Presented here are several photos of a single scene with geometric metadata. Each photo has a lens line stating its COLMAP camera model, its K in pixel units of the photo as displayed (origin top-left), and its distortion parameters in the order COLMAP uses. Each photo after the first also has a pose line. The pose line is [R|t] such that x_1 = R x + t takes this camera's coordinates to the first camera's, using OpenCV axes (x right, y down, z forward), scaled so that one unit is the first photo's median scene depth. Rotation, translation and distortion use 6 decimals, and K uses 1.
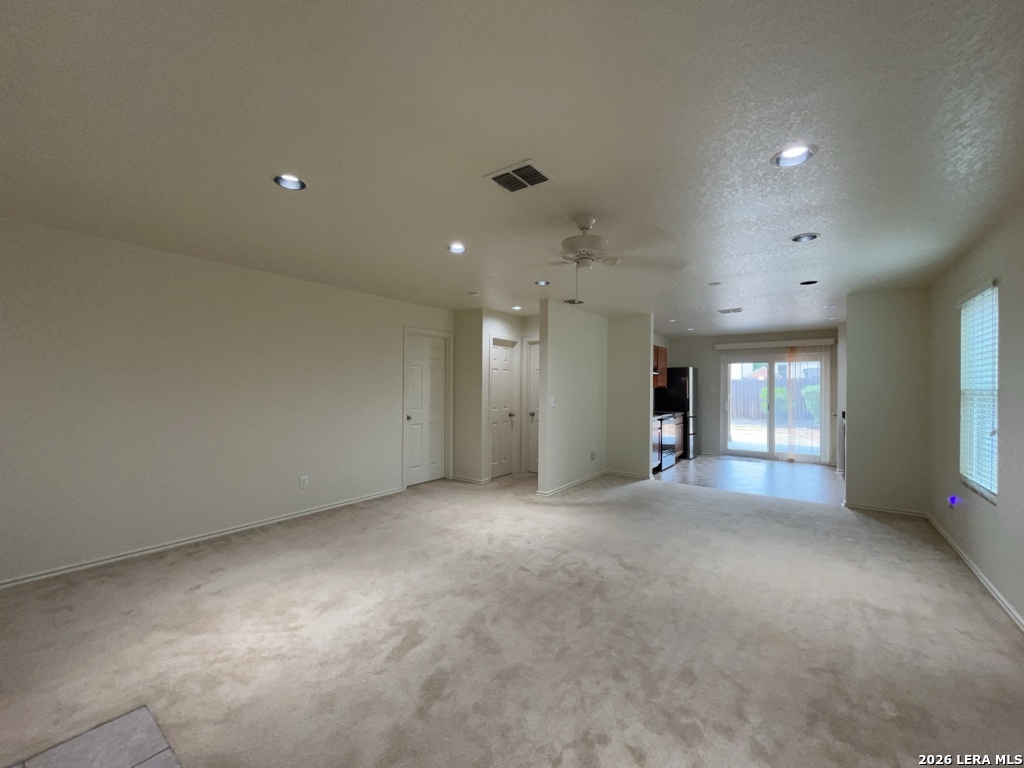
lens RADIAL K [[413.3, 0, 514.9], [0, 413.3, 388.9], [0, 0, 1]] dist [-0.002384, -0.000126]
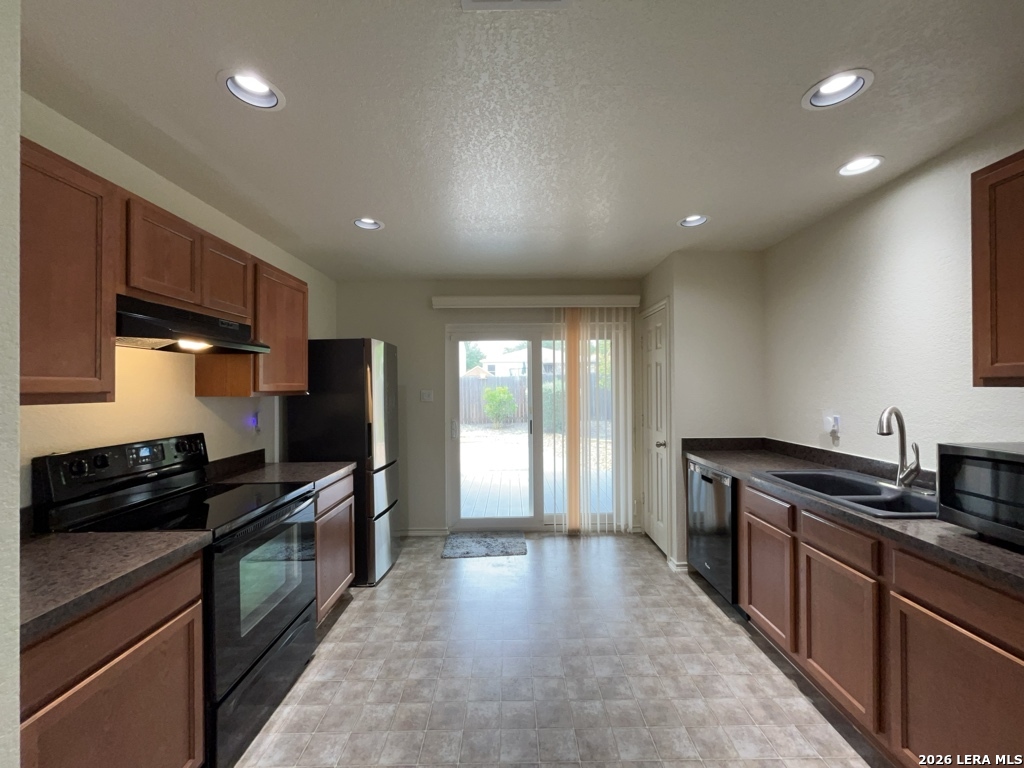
lens RADIAL K [[413.3, 0, 512.6], [0, 413.3, 390.3], [0, 0, 1]] dist [-0.002384, -0.000126]
pose [[0.800278, -0.018245, 0.599352, 0.374553], [0.015720, 0.999832, 0.009446, -0.010004], [-0.599423, 0.001862, 0.800430, 0.777659]]
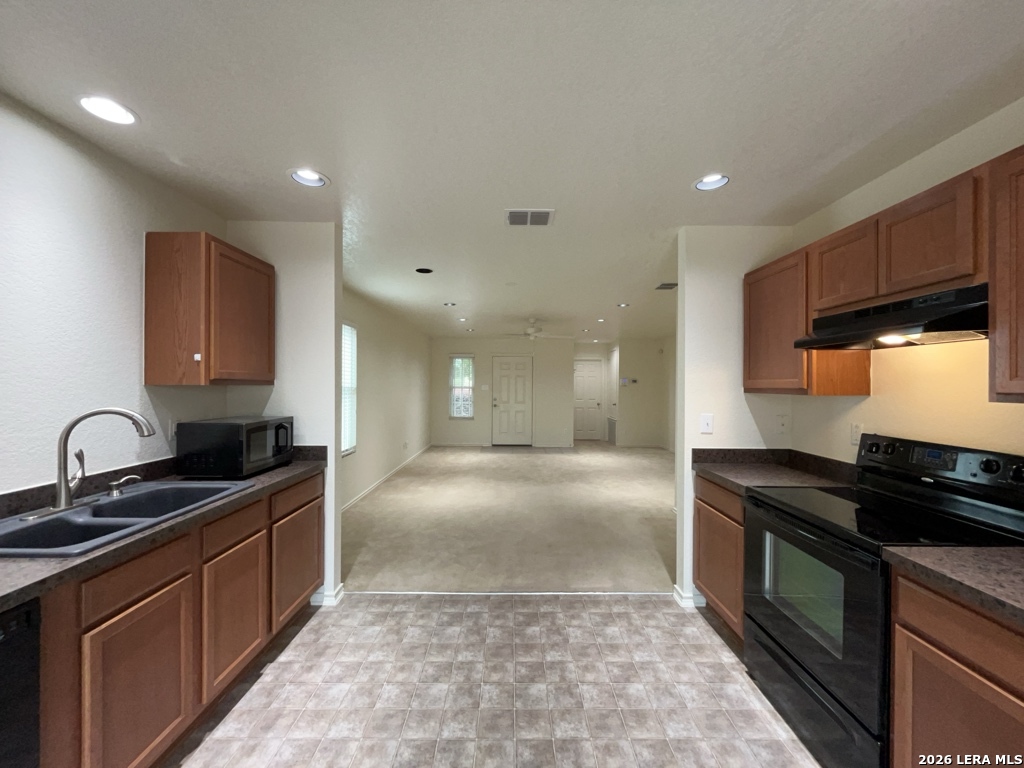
lens RADIAL K [[413.3, 0, 508.1], [0, 413.3, 386.2], [0, 0, 1]] dist [-0.002384, -0.000126]
pose [[-0.813312, -0.009943, -0.581743, 0.715082], [-0.014199, 0.999895, 0.002762, -0.009704], [0.581655, 0.010507, -0.813368, 1.209666]]
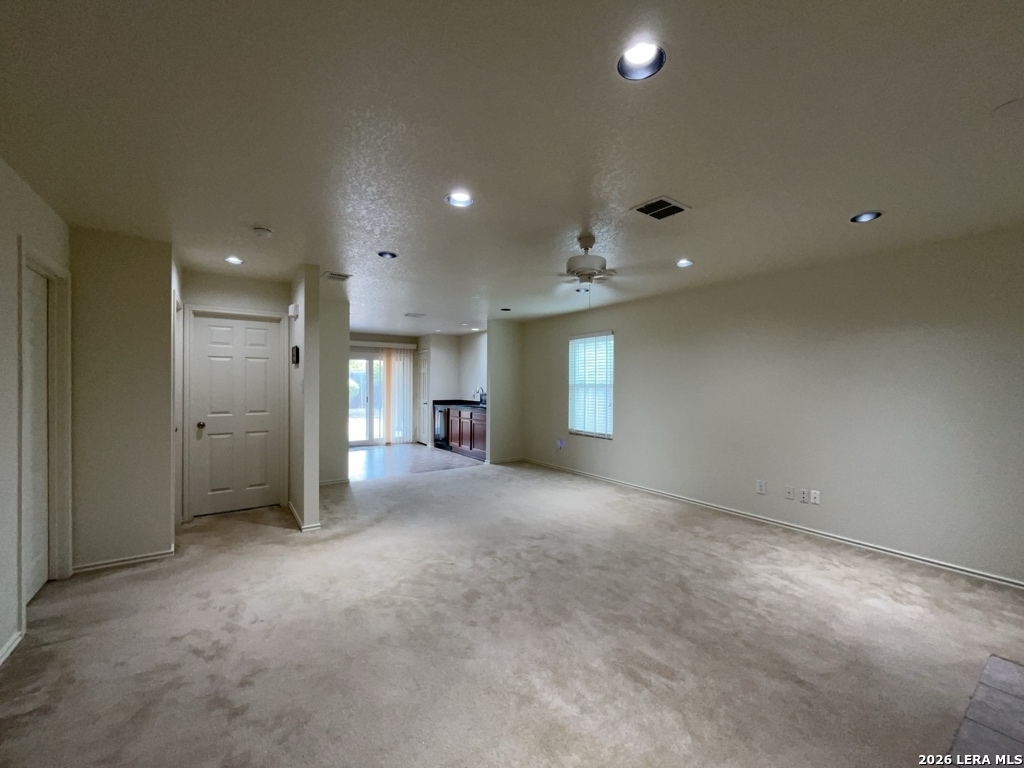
lens RADIAL K [[413.3, 0, 517.3], [0, 413.3, 387.7], [0, 0, 1]] dist [-0.002384, -0.000126]
pose [[0.314233, -0.014861, 0.949230, -0.413700], [0.003686, 0.999889, 0.014434, -0.004877], [-0.949339, -0.001036, 0.314253, 0.336636]]
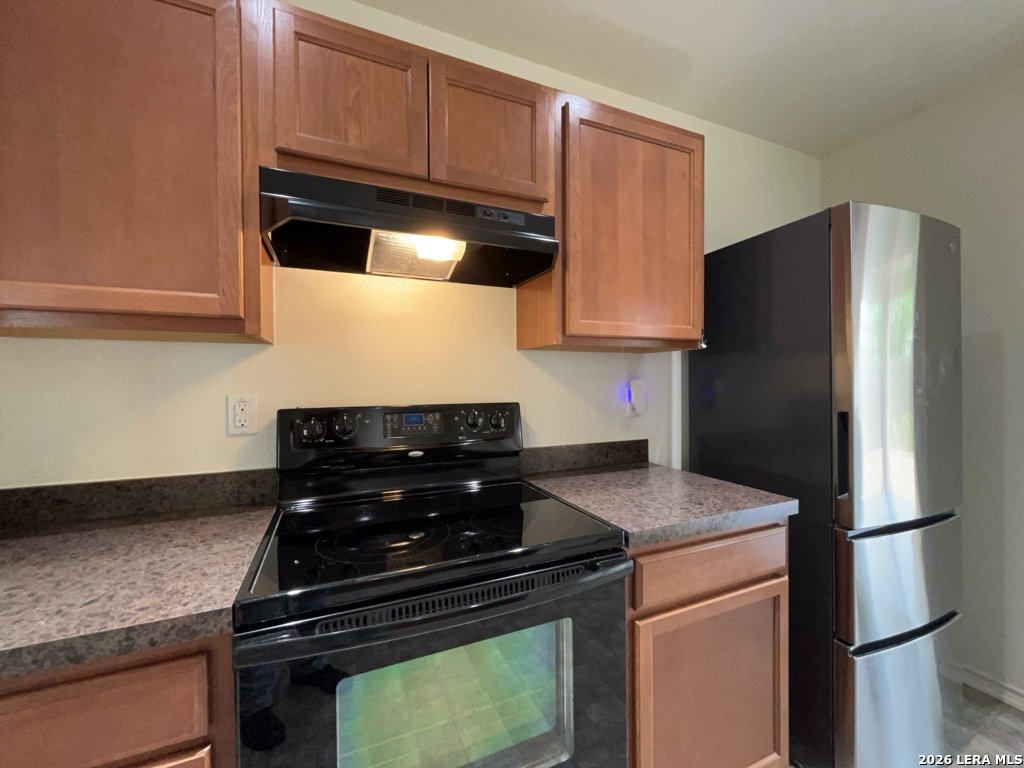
lens RADIAL K [[413.3, 0, 514.5], [0, 413.3, 386.7], [0, 0, 1]] dist [-0.002384, -0.000126]
pose [[0.865331, -0.008092, -0.501136, 0.486908], [0.014166, 0.999865, 0.008315, 0.013424], [0.501001, -0.014295, 0.865329, 1.005481]]
